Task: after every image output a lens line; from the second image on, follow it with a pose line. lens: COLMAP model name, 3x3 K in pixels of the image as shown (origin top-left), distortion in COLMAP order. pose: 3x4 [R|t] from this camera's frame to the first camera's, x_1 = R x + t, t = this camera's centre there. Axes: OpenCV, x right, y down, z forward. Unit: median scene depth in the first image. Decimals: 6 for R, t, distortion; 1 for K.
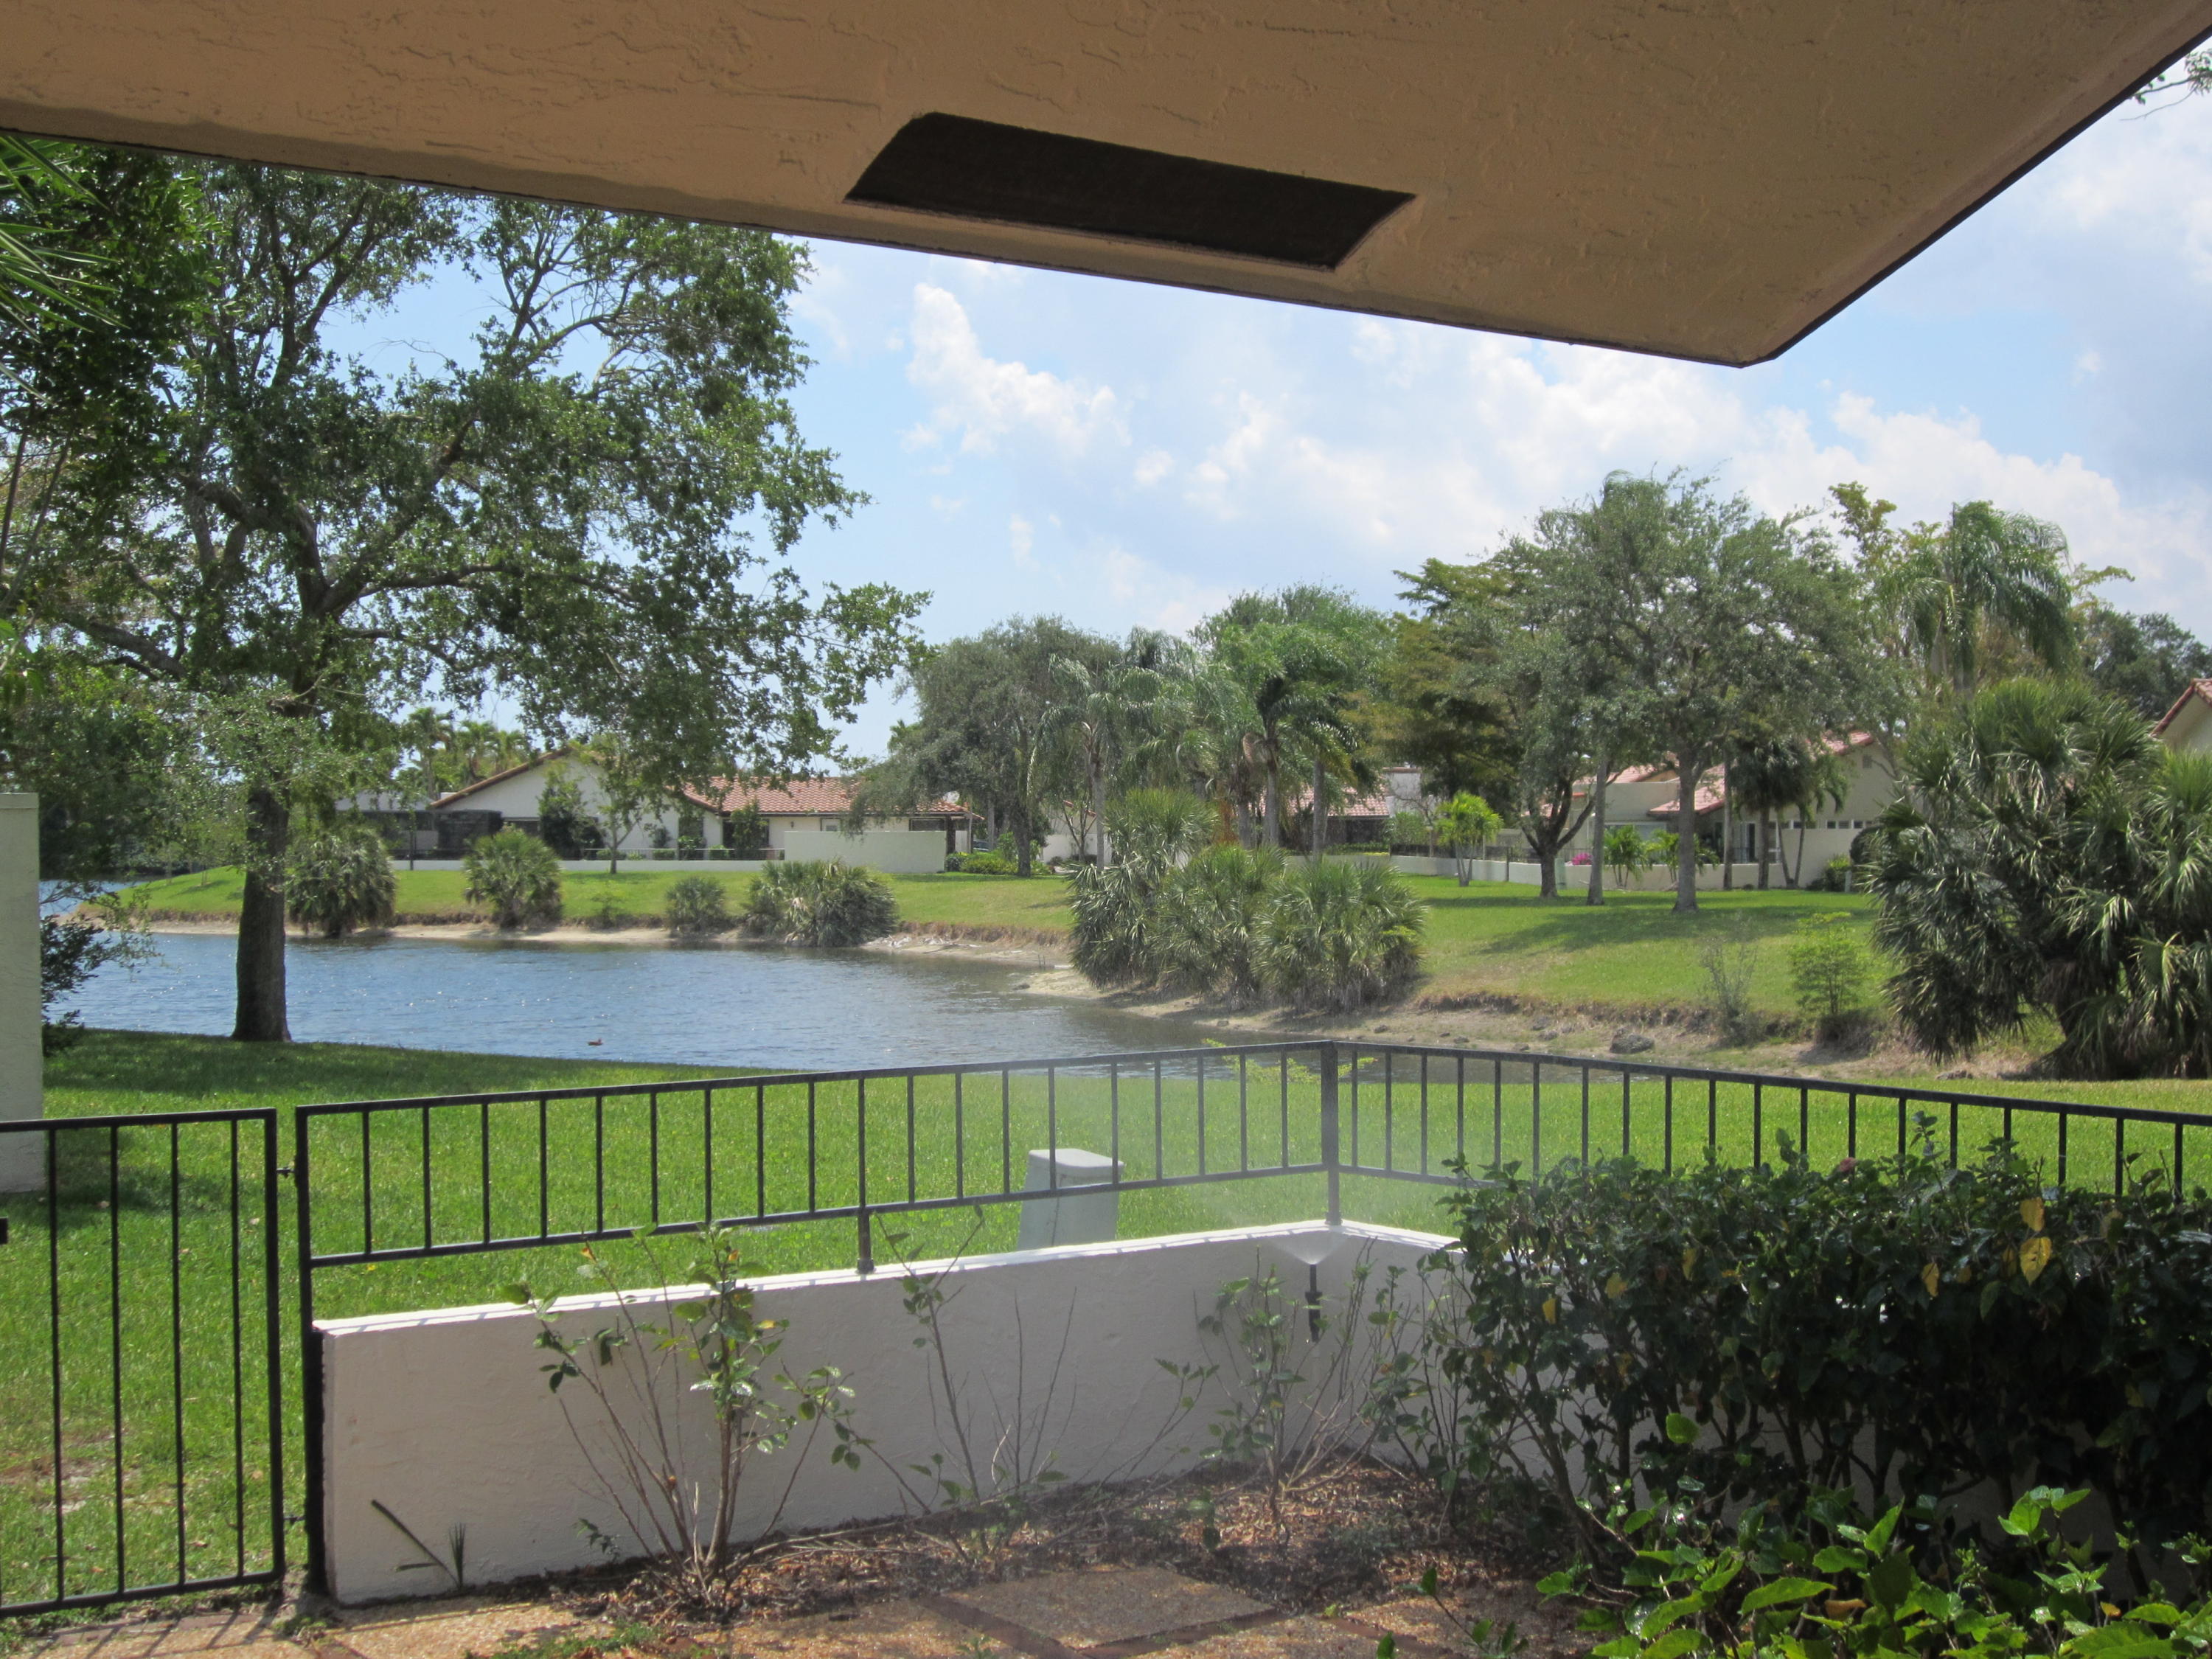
lens RADIAL K [[2878.2, 0, 1094.4], [0, 2878.2, 842.6], [0, 0, 1]] dist [-0.087723, 0.000000]
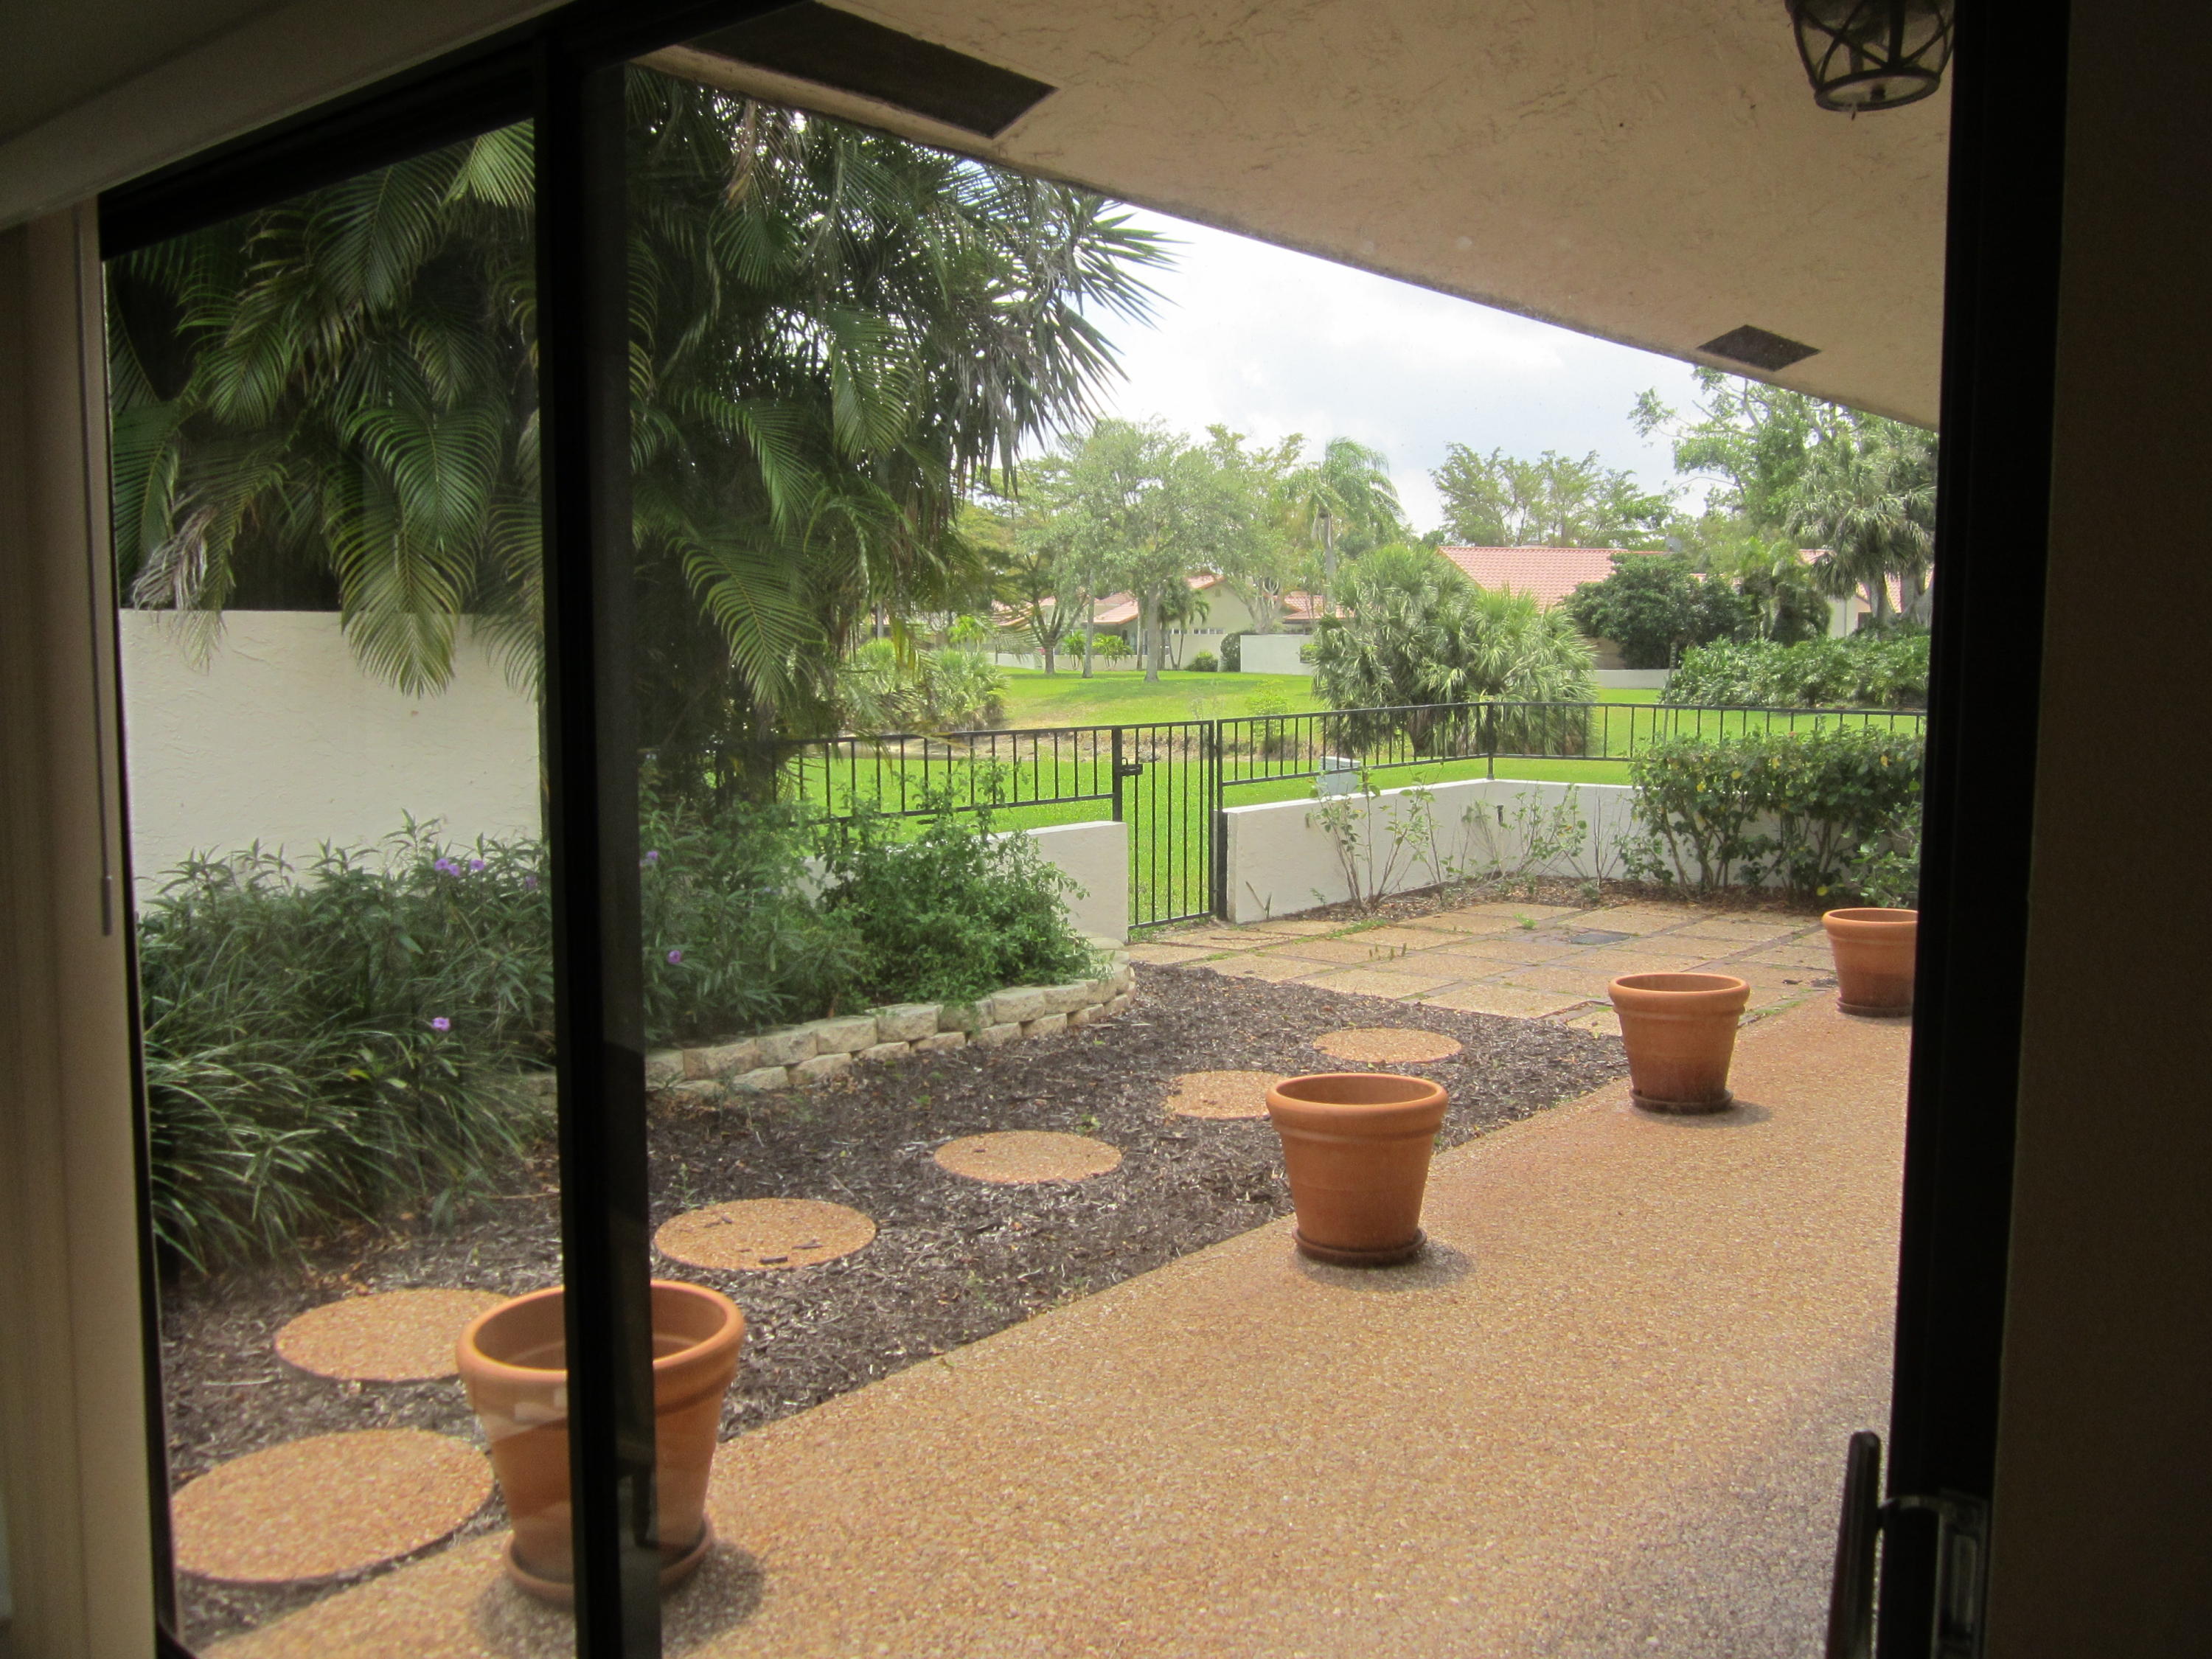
lens RADIAL K [[1860.8, 0, 1110.1], [0, 1860.8, 814.5], [0, 0, 1]] dist [-0.010523, 0.005261]
pose [[0.969815, -0.015794, 0.243329, -0.091293], [-0.006352, 0.995925, 0.089962, 0.003994], [-0.243758, -0.088792, 0.965763, -0.059986]]
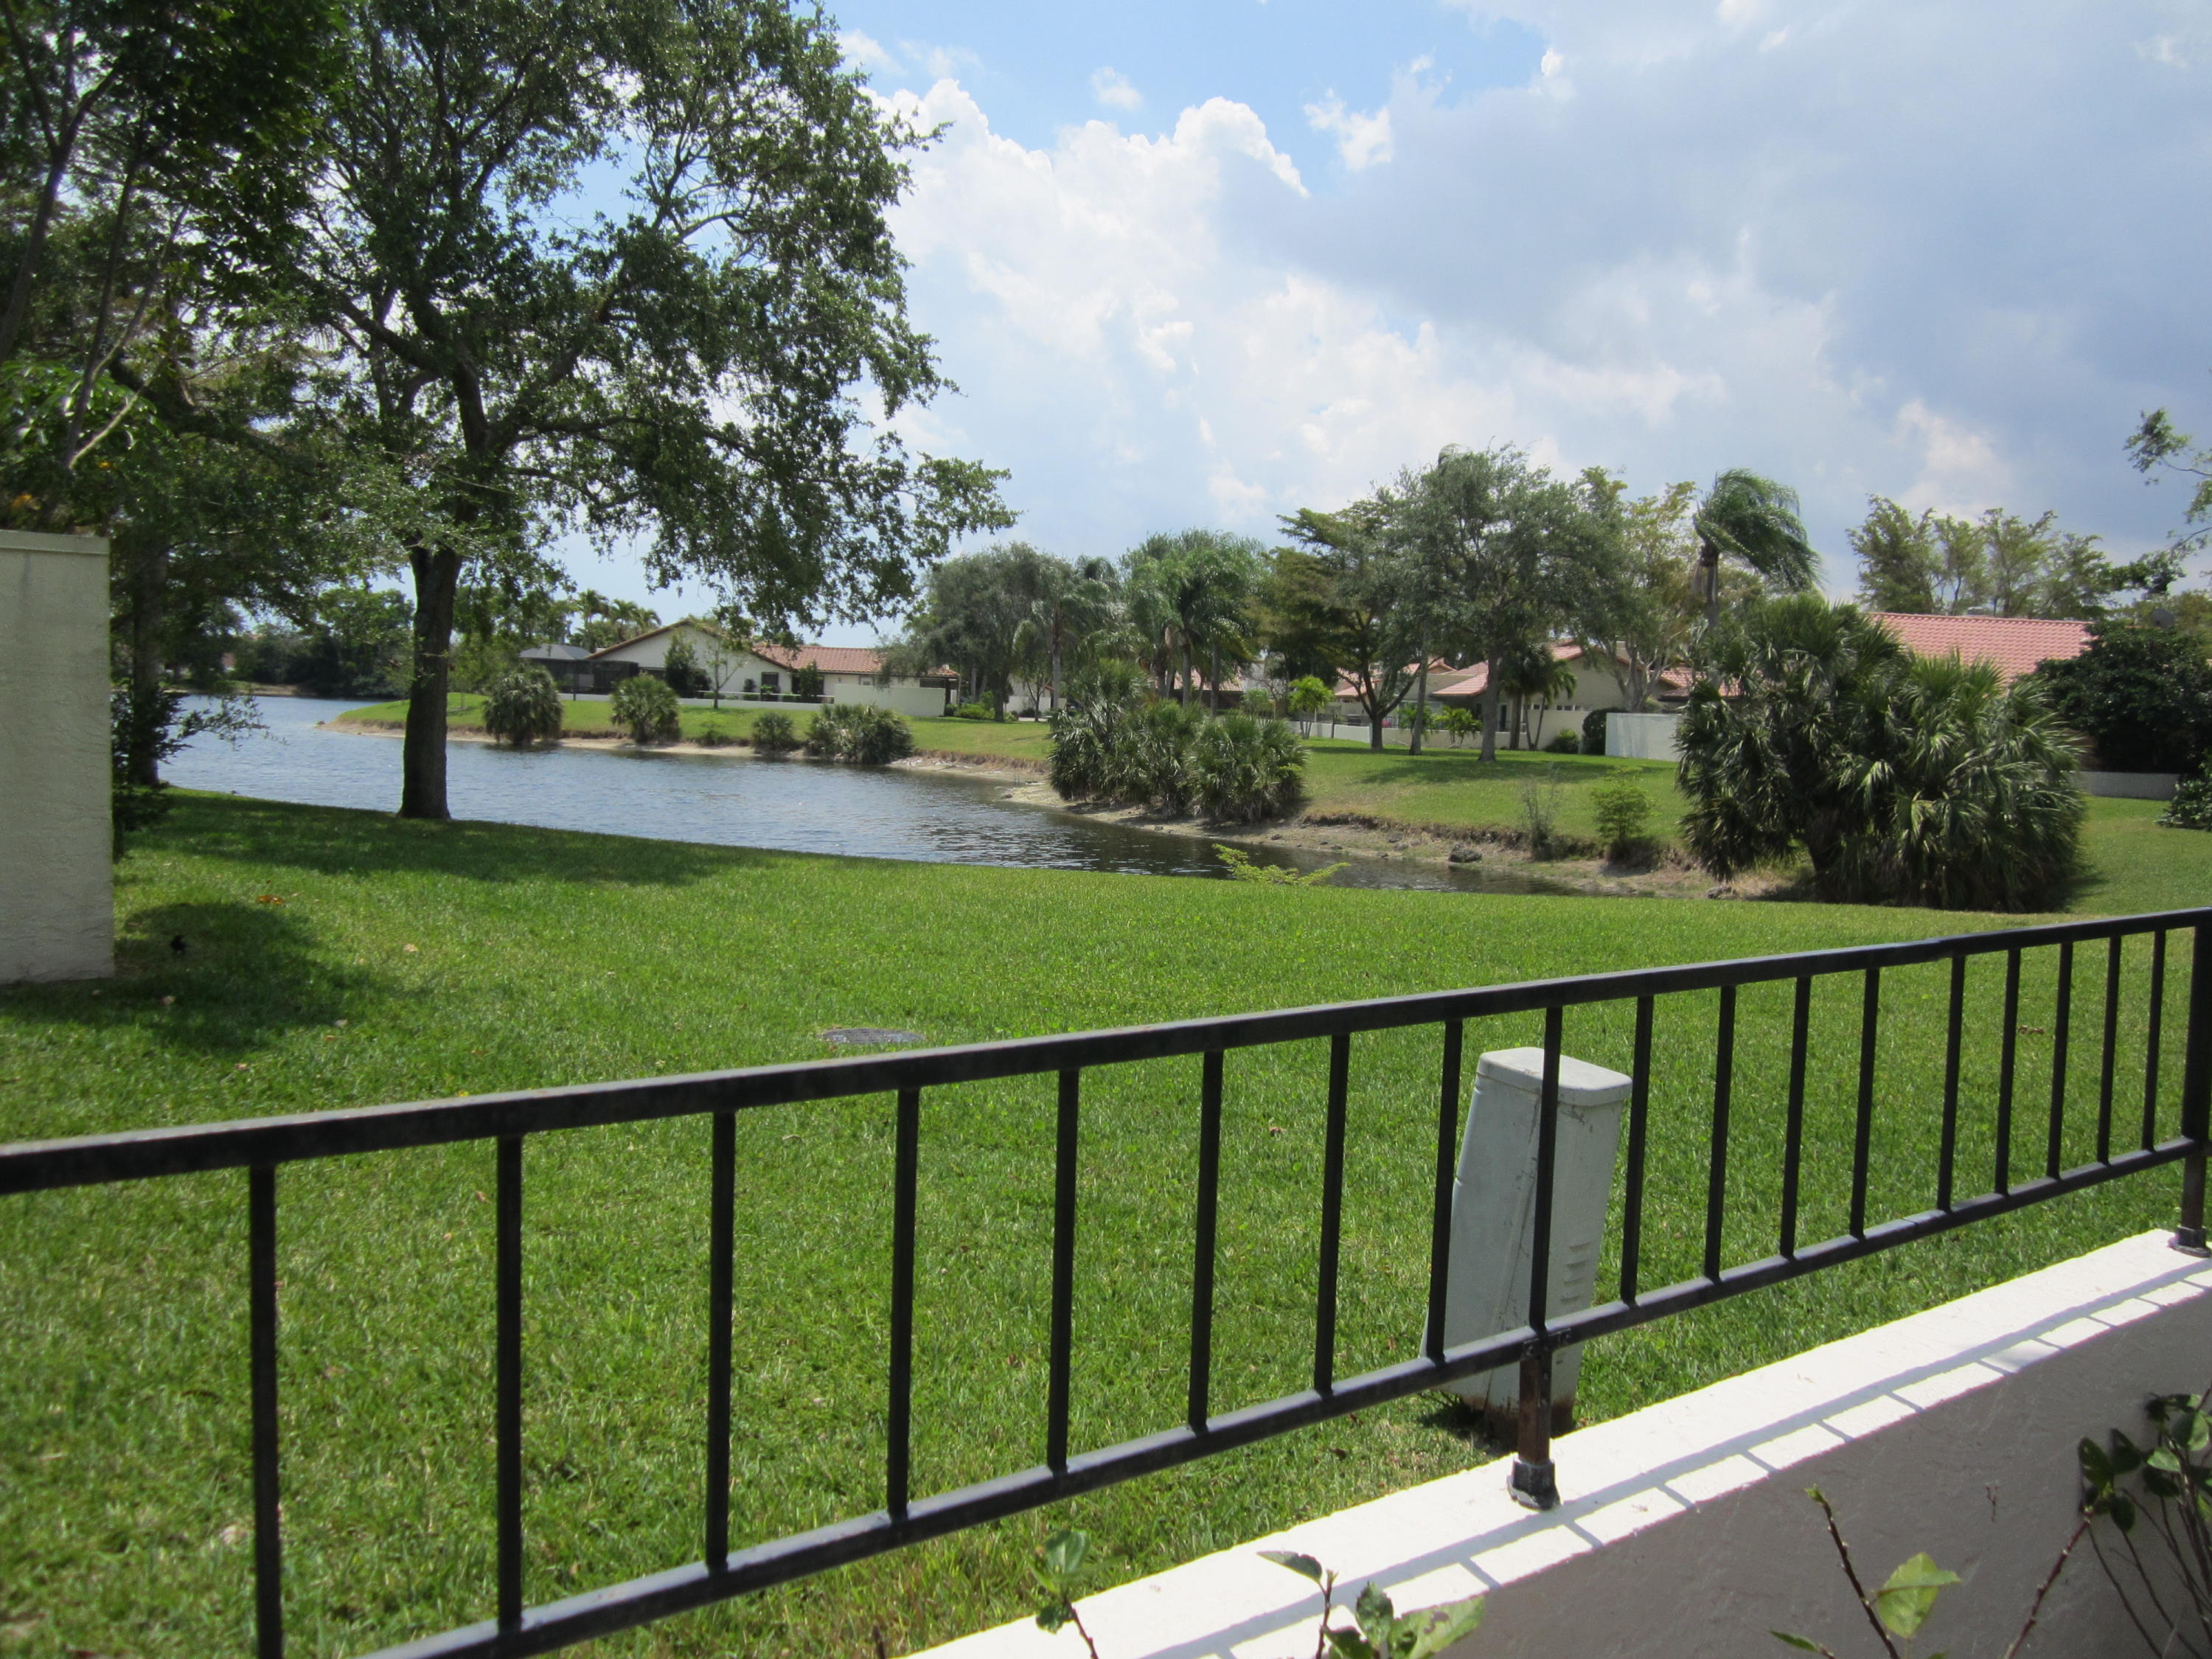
lens RADIAL K [[1860.8, 0, 1119.2], [0, 1860.8, 842.3], [0, 0, 1]] dist [-0.010523, 0.005261]
pose [[0.997966, 0.037579, 0.051493, -0.021359], [-0.041213, 0.996594, 0.071422, 0.006090], [-0.048634, -0.073399, 0.996116, 0.104330]]
